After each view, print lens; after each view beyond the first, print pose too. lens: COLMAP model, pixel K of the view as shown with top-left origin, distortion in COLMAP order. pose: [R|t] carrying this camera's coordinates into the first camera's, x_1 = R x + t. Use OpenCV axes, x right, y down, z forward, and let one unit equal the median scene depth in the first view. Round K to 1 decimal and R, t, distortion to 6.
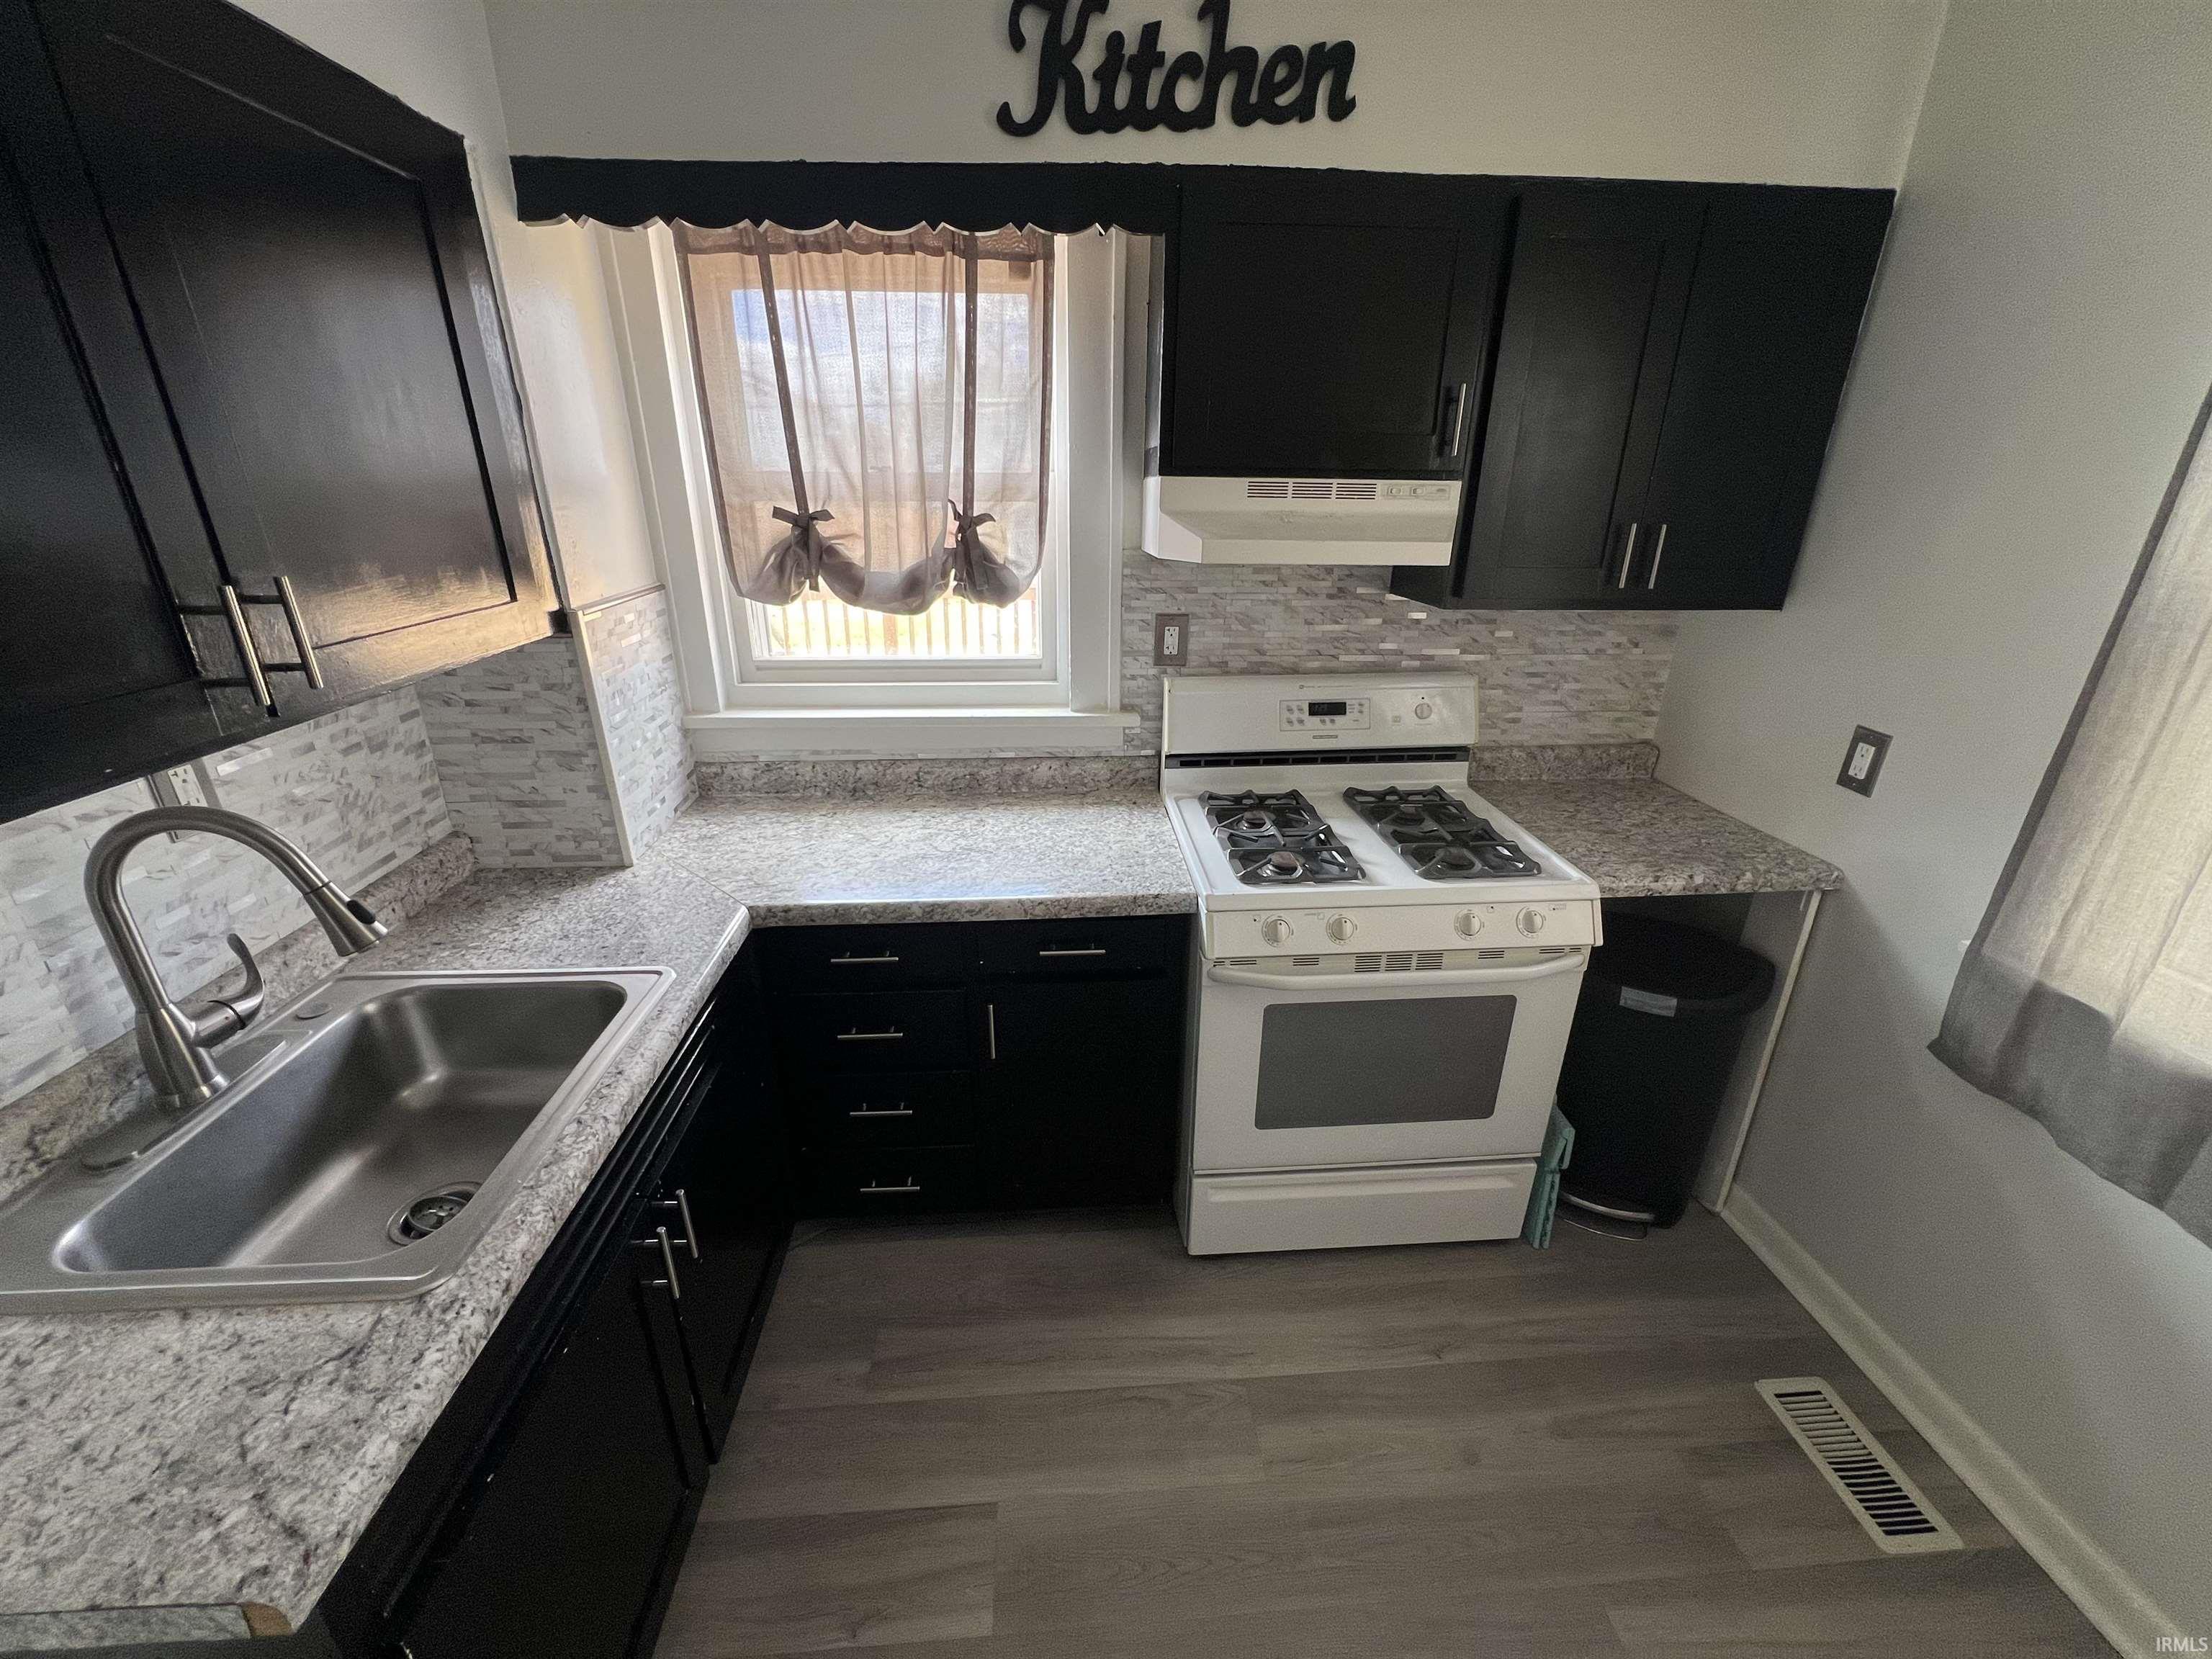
lens RADIAL K [[891.6, 0, 1102.0], [0, 891.6, 827.4], [0, 0, 1]] dist [-0.006038, 0.001606]
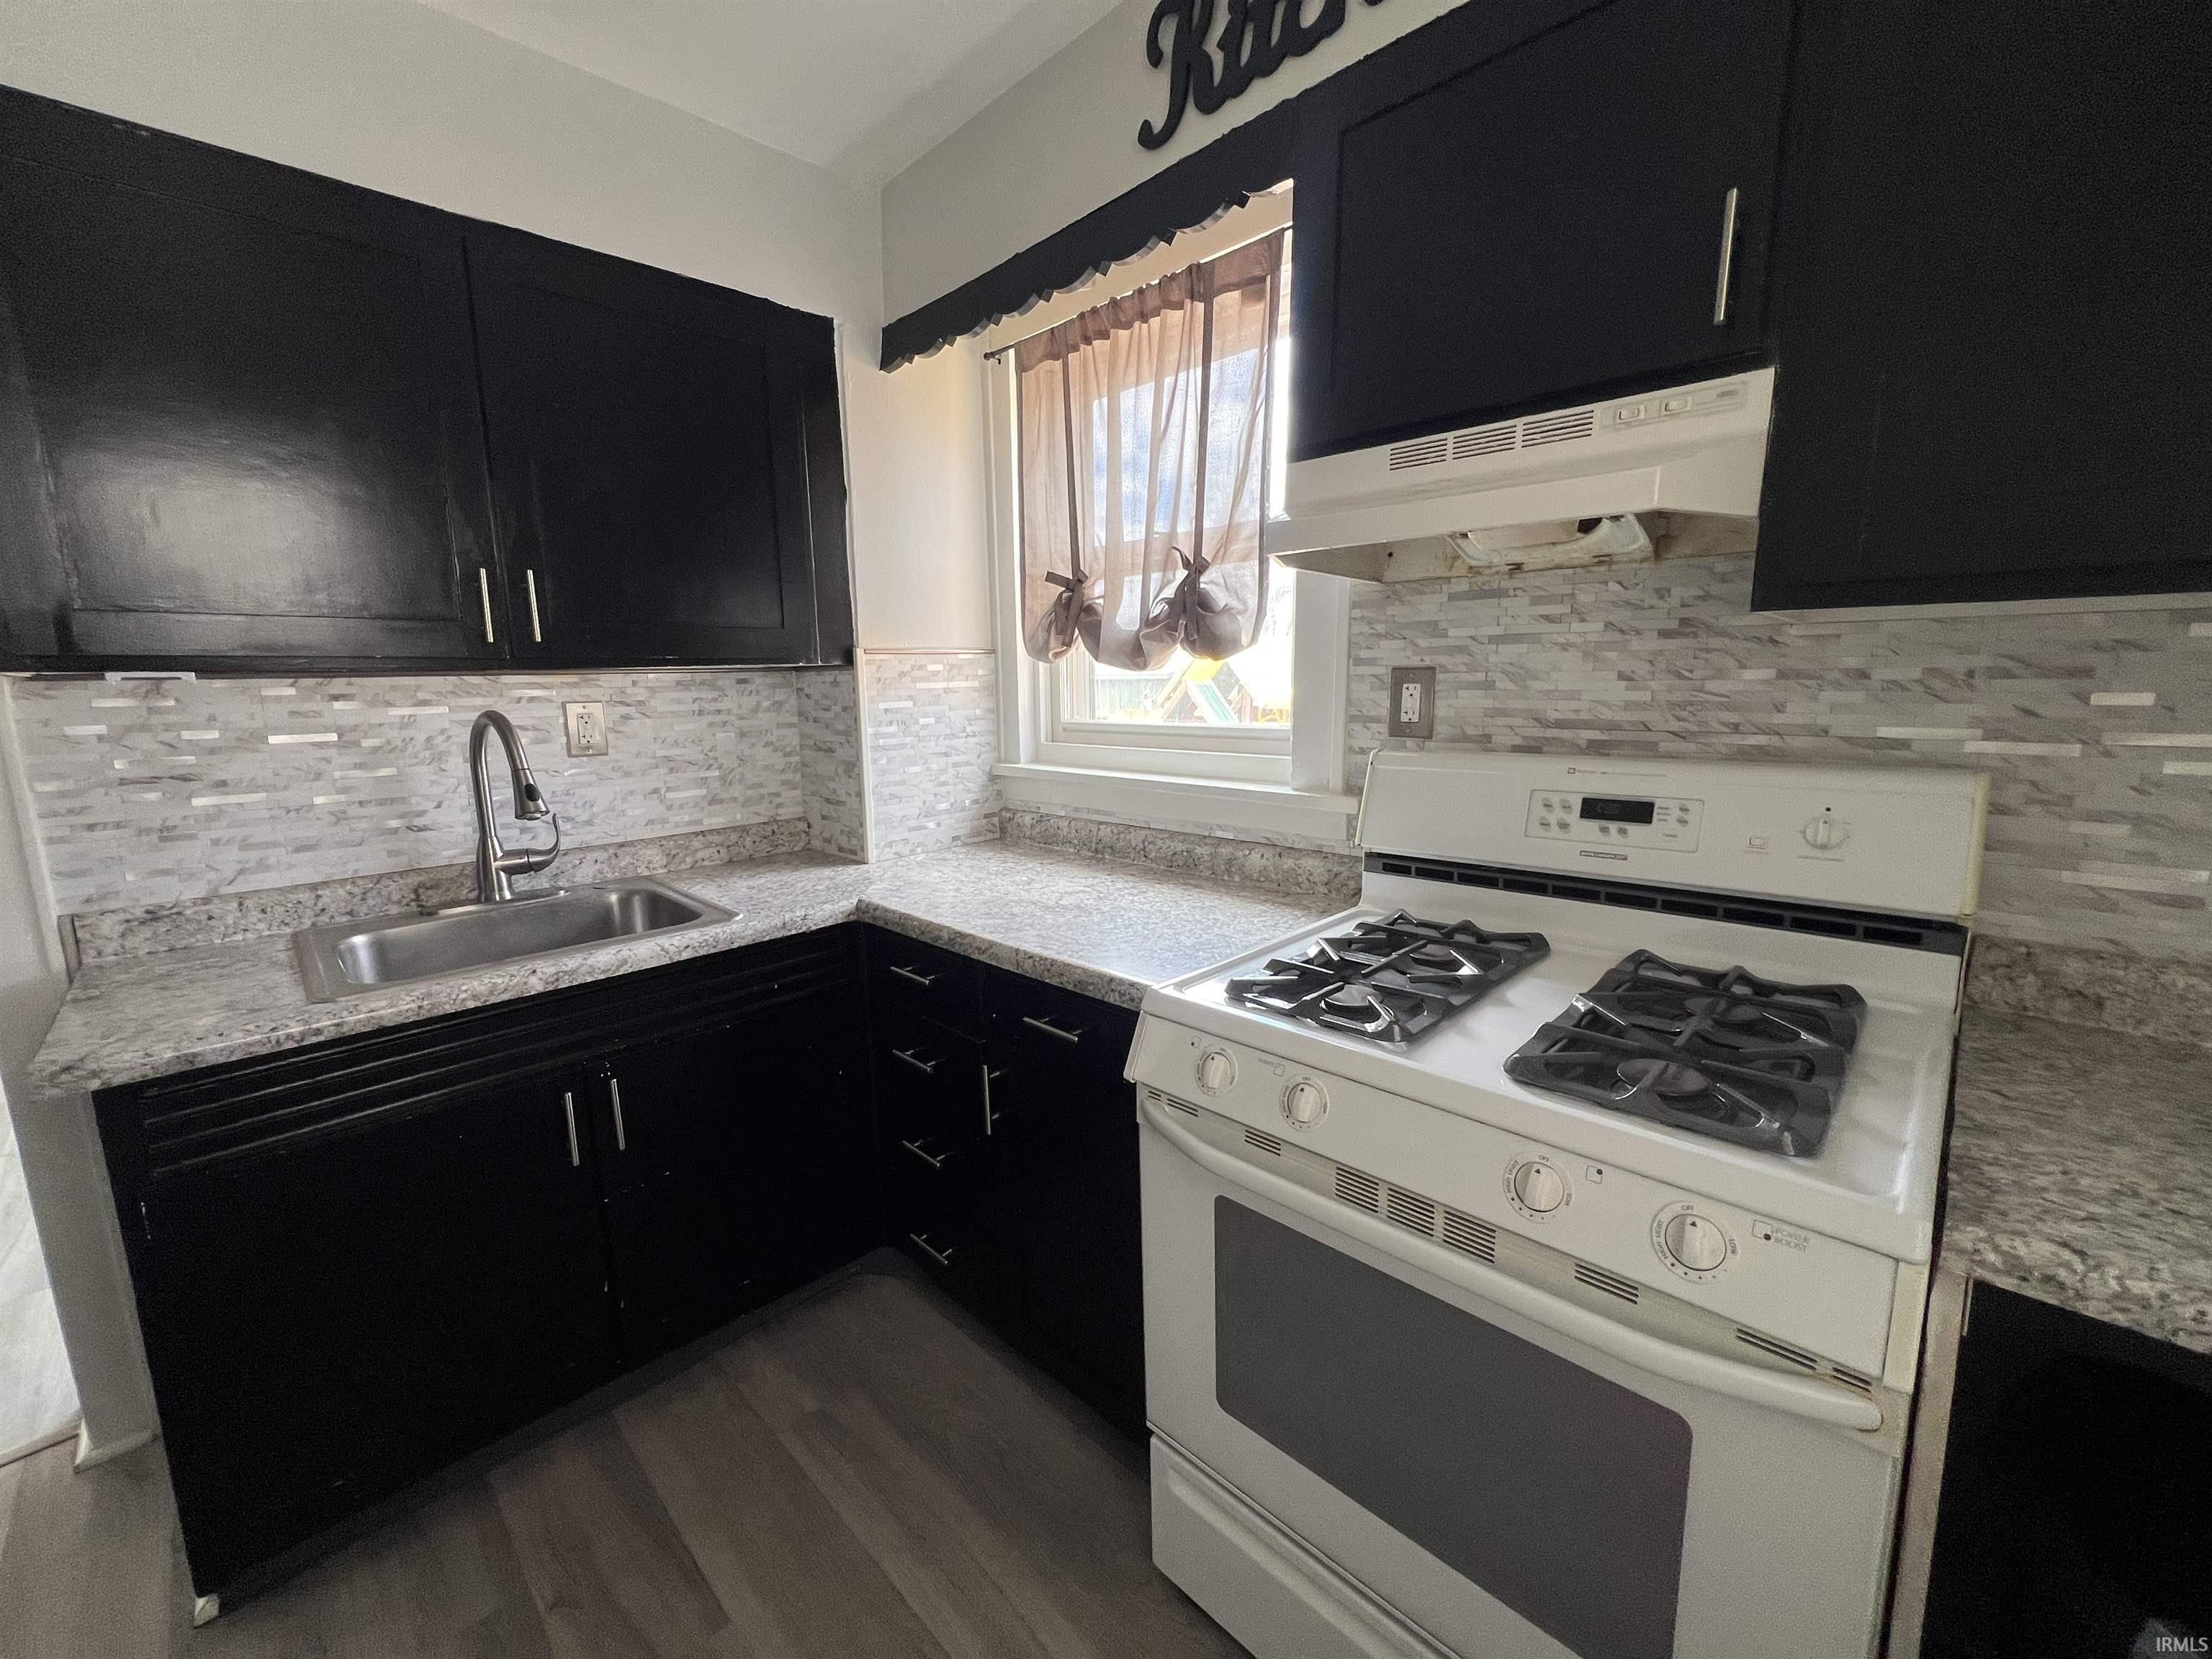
lens RADIAL K [[891.6, 0, 1098.8], [0, 891.6, 825.4], [0, 0, 1]] dist [-0.006038, 0.001606]
pose [[0.657283, 0.105577, -0.746213, 0.491132], [-0.258119, 0.961791, -0.091280, 0.020907], [0.708064, 0.252609, 0.659420, 0.381743]]
